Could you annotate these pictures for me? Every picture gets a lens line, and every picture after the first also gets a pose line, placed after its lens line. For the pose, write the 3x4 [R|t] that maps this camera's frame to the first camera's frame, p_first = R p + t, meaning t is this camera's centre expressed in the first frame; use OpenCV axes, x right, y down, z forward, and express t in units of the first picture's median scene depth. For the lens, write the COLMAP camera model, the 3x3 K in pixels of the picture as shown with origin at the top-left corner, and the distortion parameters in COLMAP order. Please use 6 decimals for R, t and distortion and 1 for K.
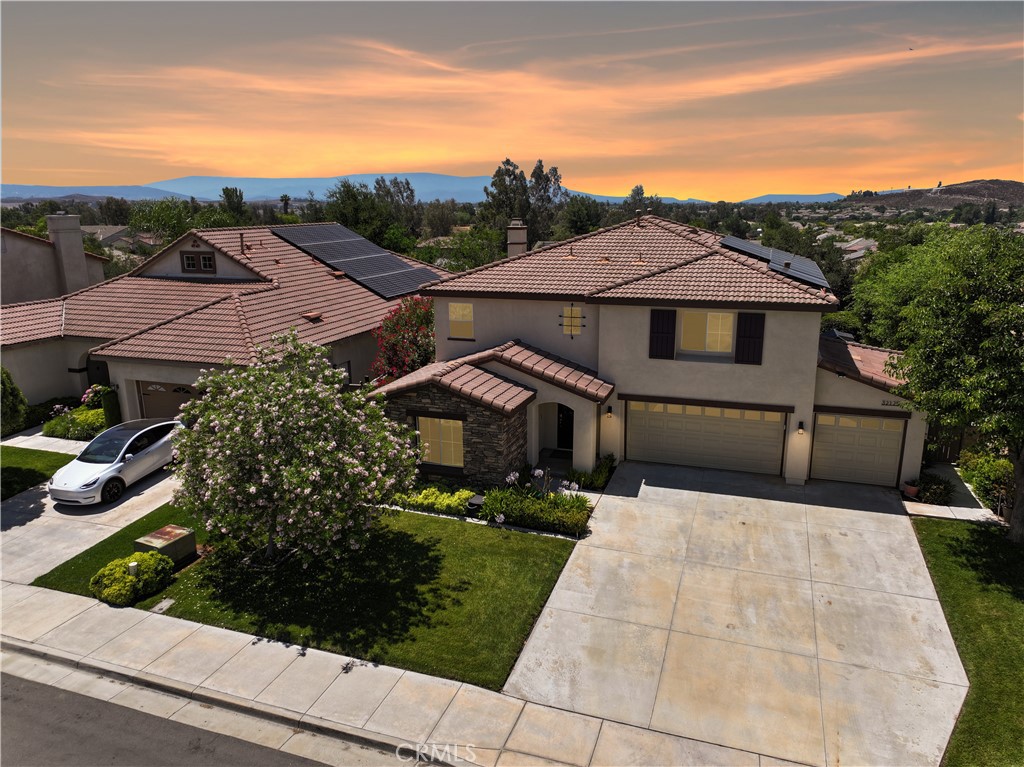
lens RADIAL K [[719.0, 0, 512.0], [0, 719.0, 383.5], [0, 0, 1]] dist [0.001950, 0.015900]
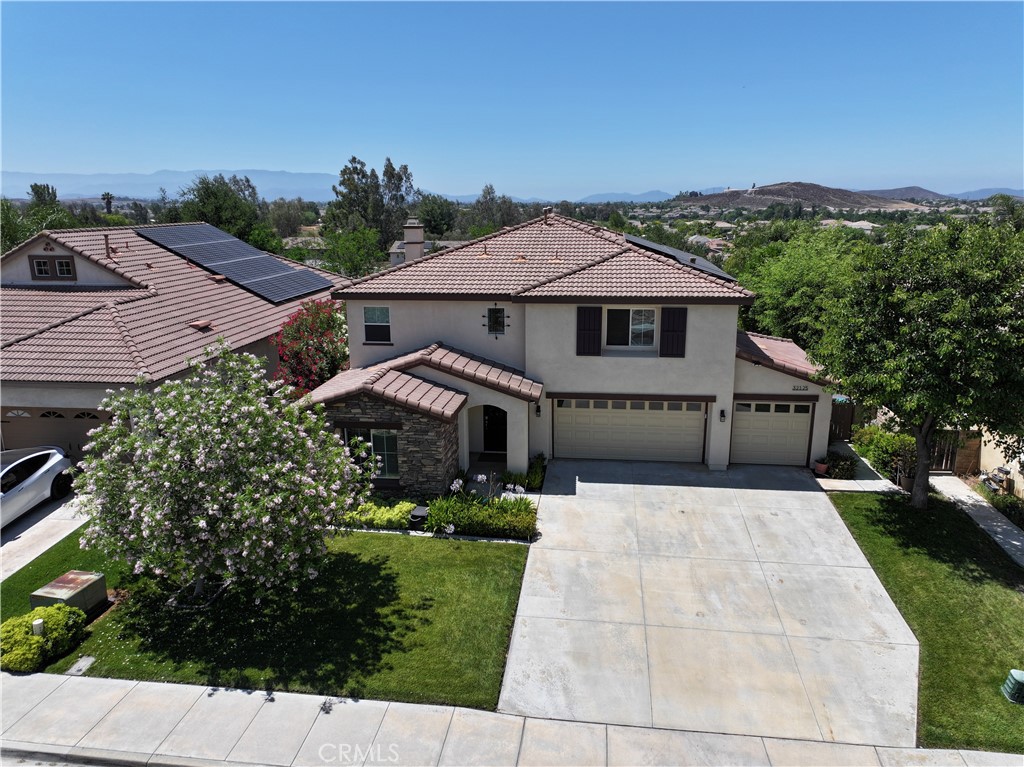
lens RADIAL K [[719.0, 0, 512.0], [0, 719.0, 383.5], [0, 0, 1]] dist [0.001950, 0.015900]
pose [[0.978430, -0.049969, 0.200444, -0.114827], [0.049794, 0.998742, 0.005917, -0.007601], [-0.200487, 0.004191, 0.979687, 0.039169]]
